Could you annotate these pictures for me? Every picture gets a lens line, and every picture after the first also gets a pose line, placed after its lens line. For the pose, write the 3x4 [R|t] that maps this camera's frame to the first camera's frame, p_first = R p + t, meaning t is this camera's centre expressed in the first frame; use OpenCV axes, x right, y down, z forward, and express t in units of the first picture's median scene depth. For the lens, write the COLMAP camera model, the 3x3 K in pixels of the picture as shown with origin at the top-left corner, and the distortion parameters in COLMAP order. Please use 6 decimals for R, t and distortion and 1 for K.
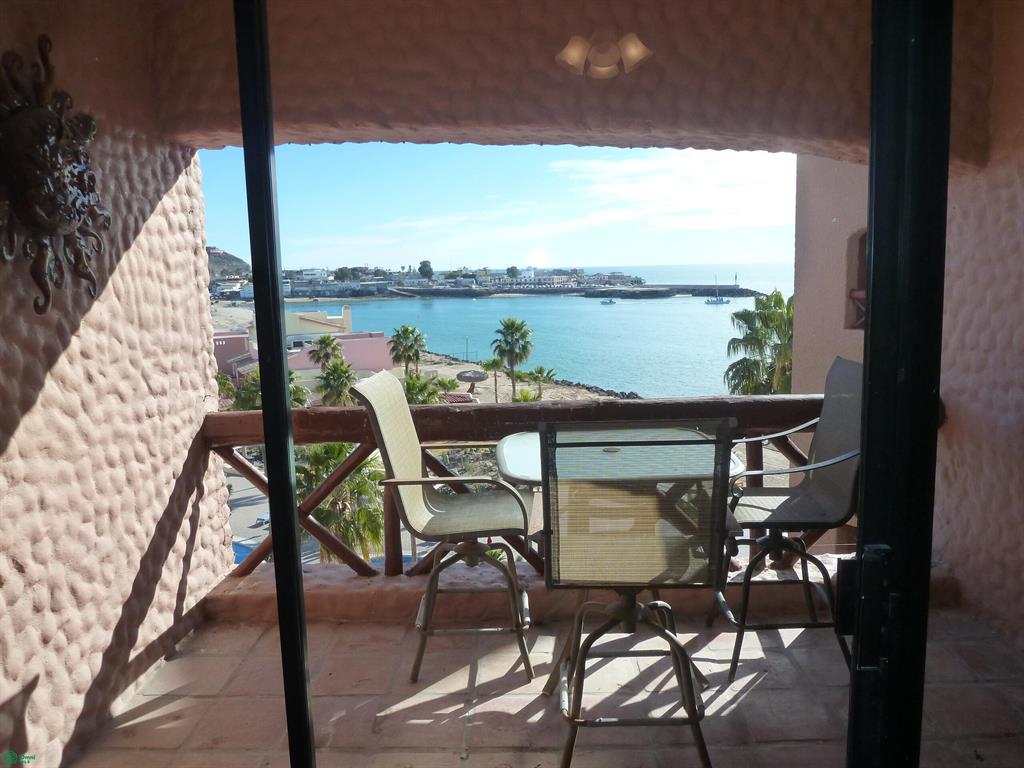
lens RADIAL K [[758.6, 0, 517.5], [0, 758.6, 379.9], [0, 0, 1]] dist [-0.043172, 0.009509]
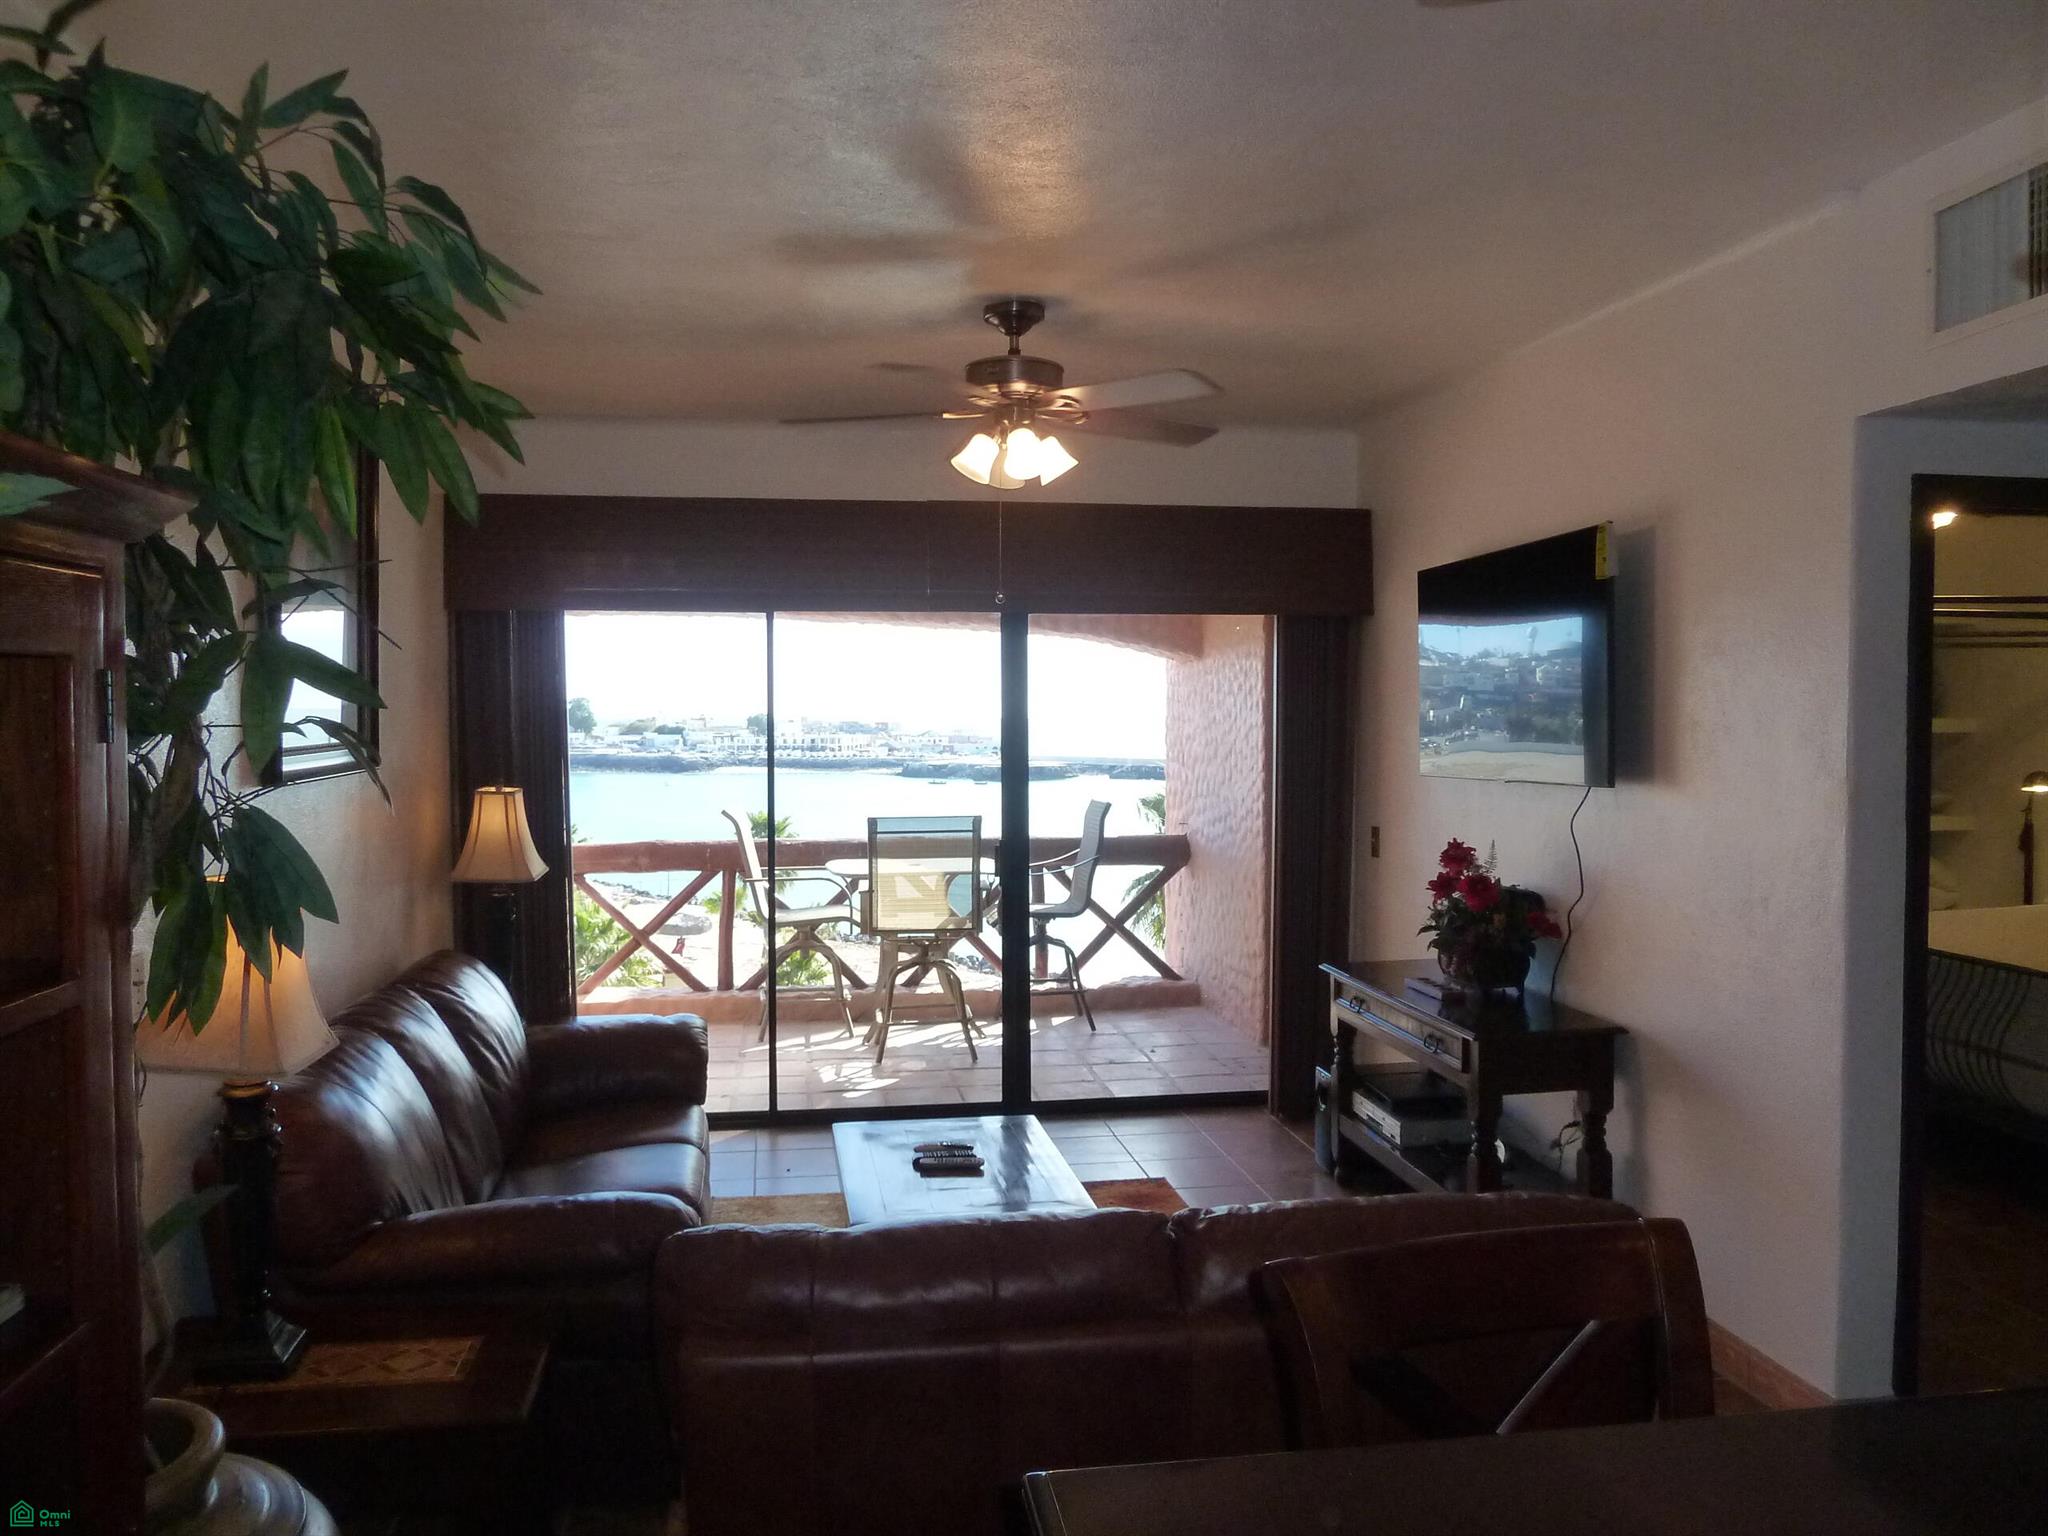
lens RADIAL K [[1517.2, 0, 1028.8], [0, 1517.2, 752.5], [0, 0, 1]] dist [-0.043172, 0.009509]
pose [[0.985137, 0.020631, 0.170528, -0.010347], [0.000795, 0.992203, -0.124632, 0.017448], [-0.171770, 0.122915, 0.977439, -0.124777]]
